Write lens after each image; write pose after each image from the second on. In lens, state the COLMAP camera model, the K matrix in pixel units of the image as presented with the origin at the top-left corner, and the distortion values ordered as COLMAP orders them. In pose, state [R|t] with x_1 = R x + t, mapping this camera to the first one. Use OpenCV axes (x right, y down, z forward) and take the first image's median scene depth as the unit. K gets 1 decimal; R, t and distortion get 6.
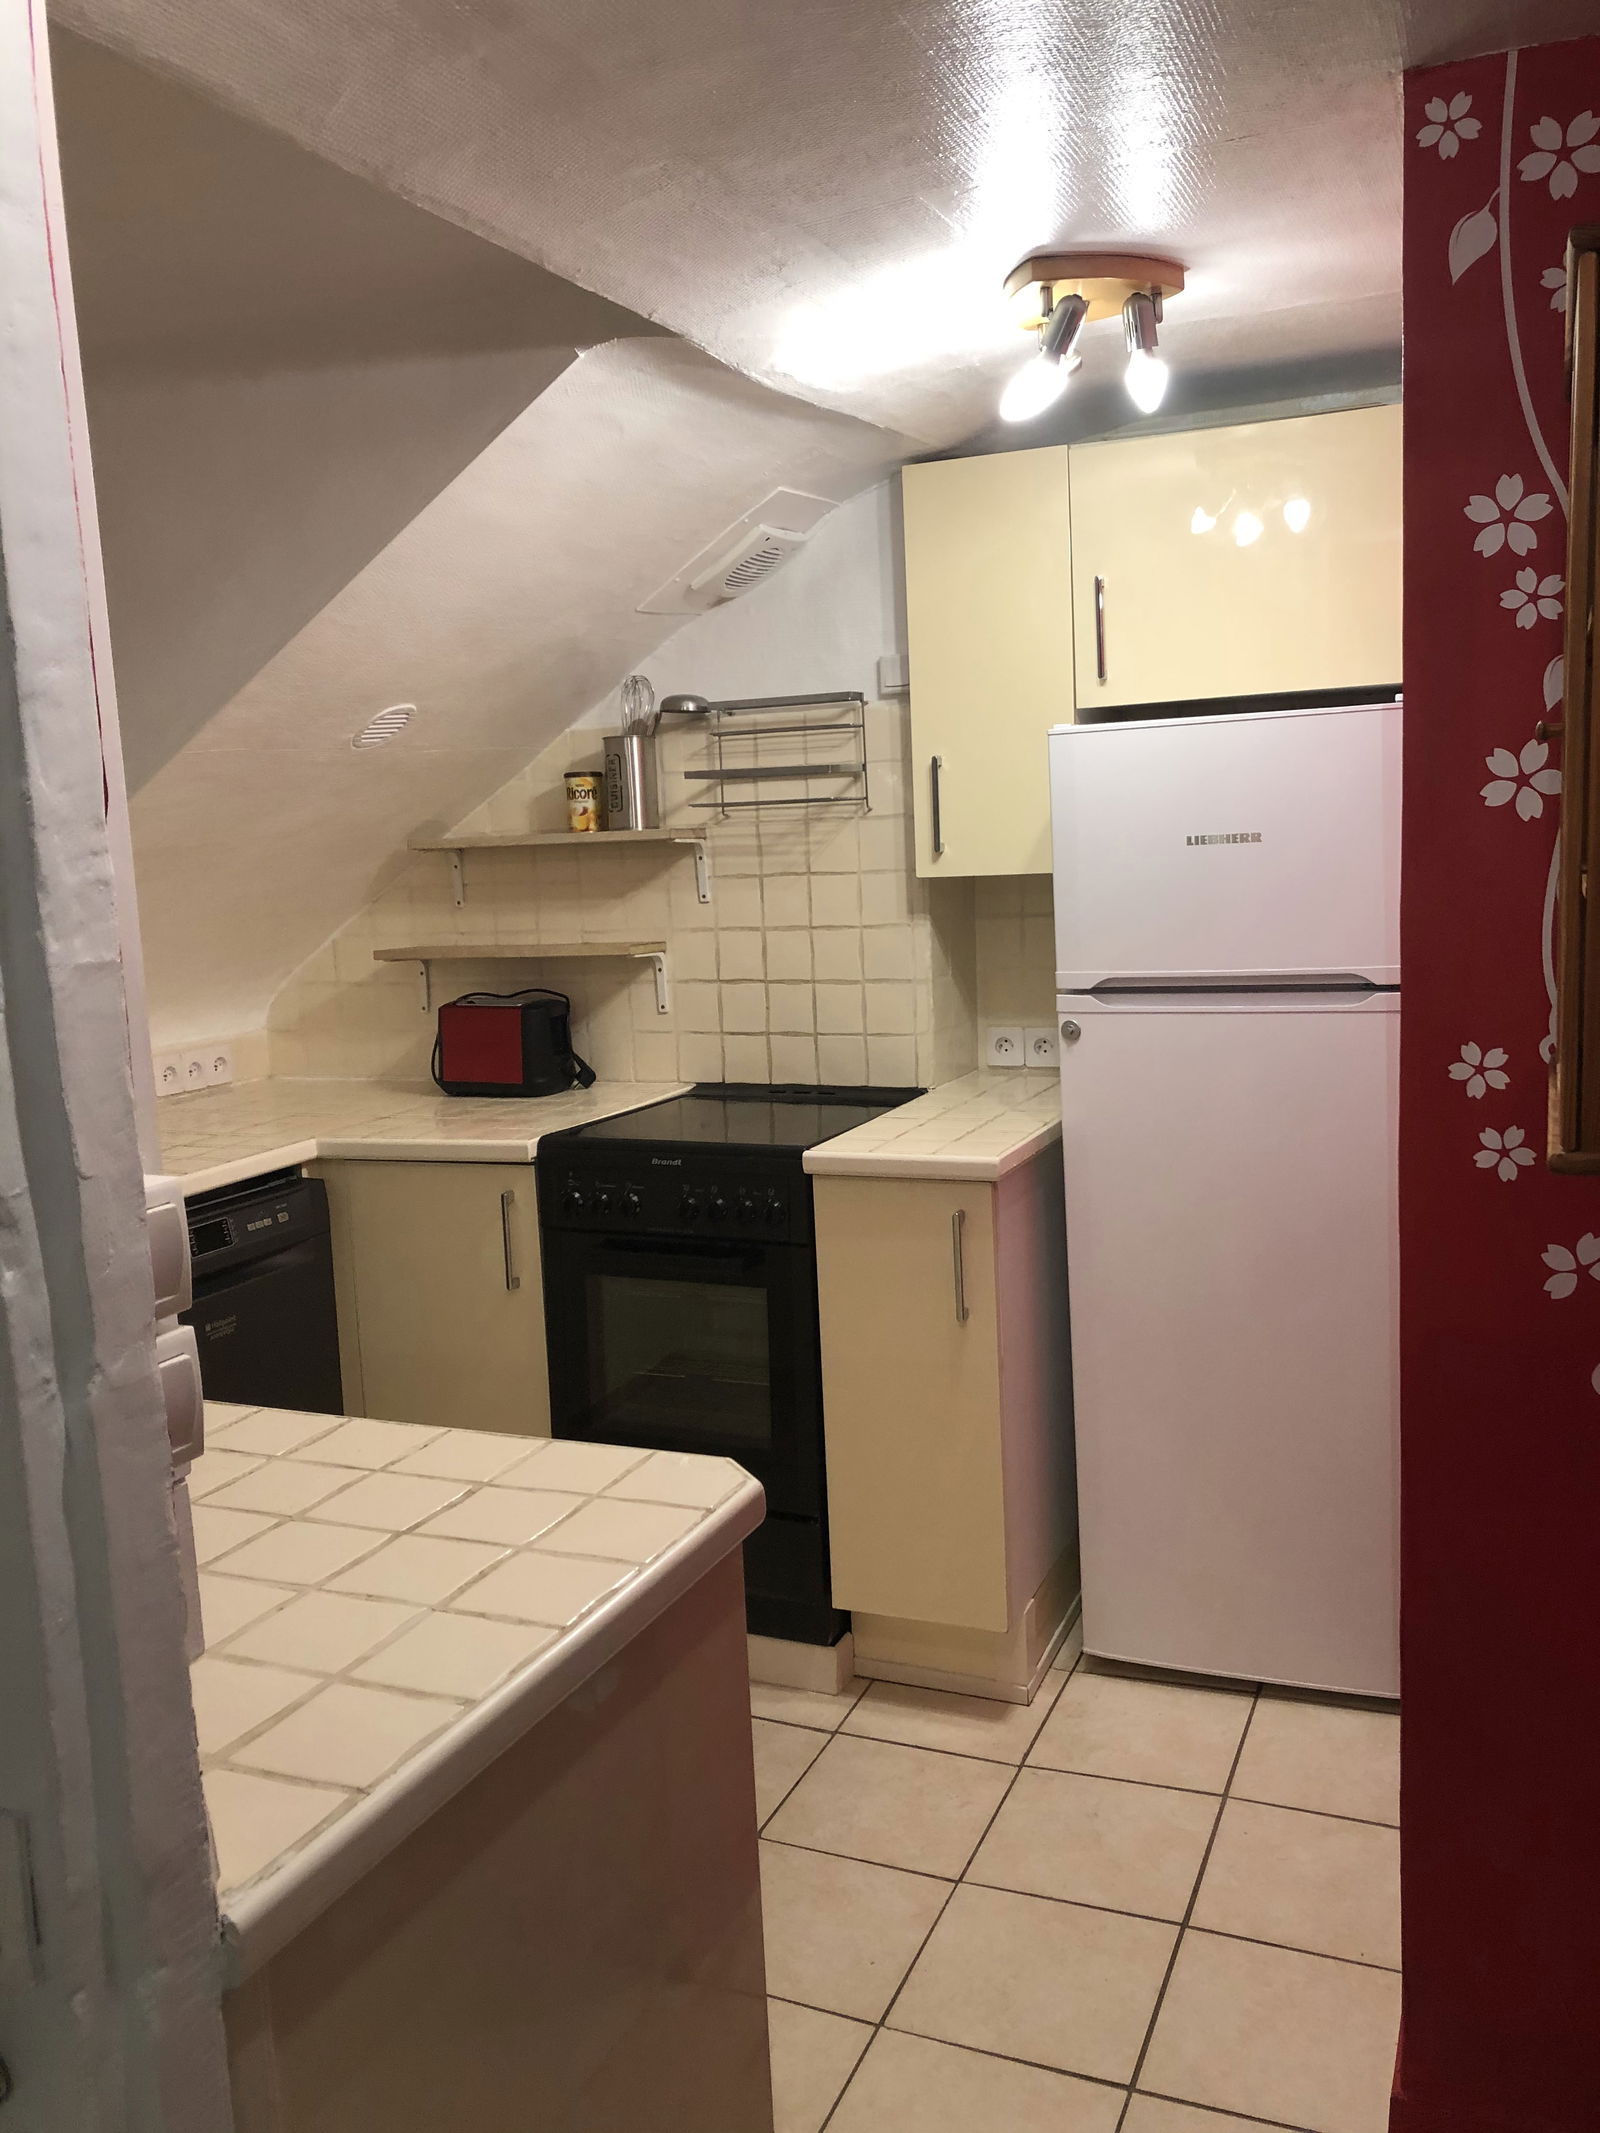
lens RADIAL K [[1709.4, 0, 800.0], [0, 1709.4, 1066.5], [0, 0, 1]] dist [0.039055, -0.050581]
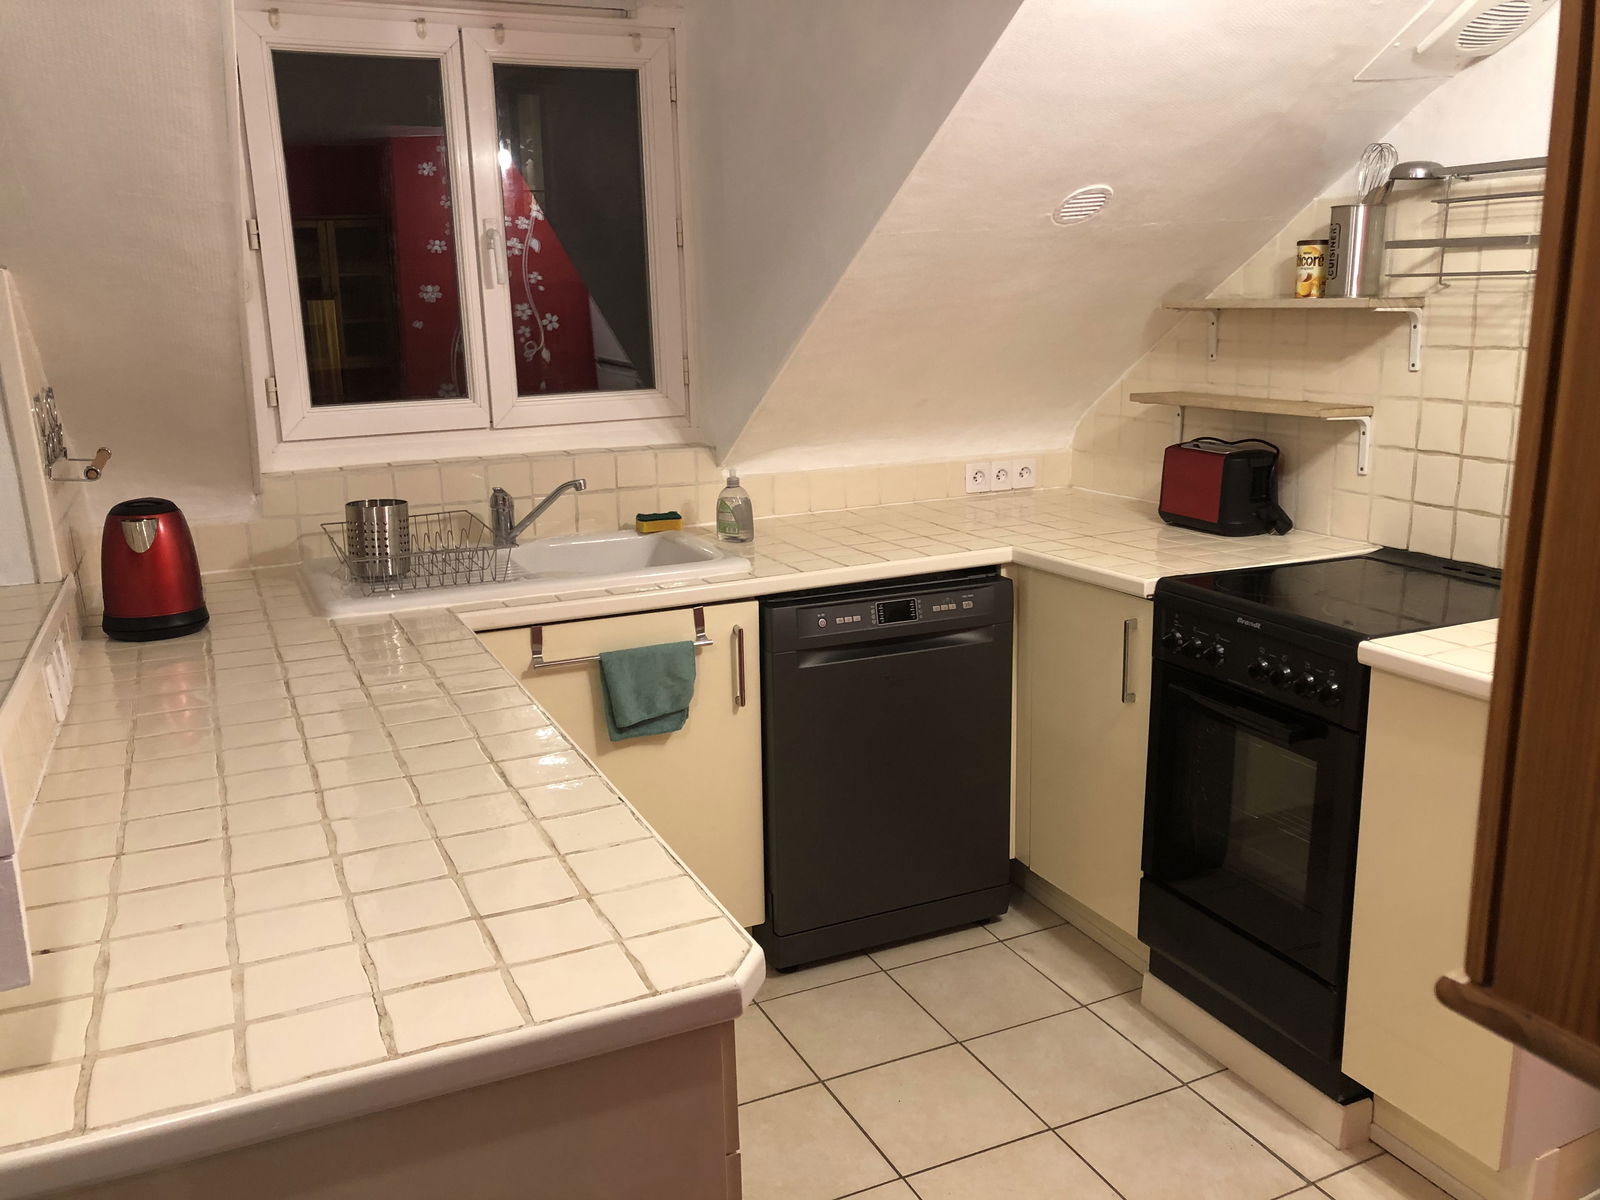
lens RADIAL K [[1282.2, 0, 799.0], [0, 1282.2, 571.4], [0, 0, 1]] dist [0.039055, -0.050581]
pose [[0.738265, 0.167376, -0.653414, 0.194807], [-0.102115, 0.985292, 0.137014, -0.047138], [0.666737, -0.034429, 0.744498, 0.188417]]
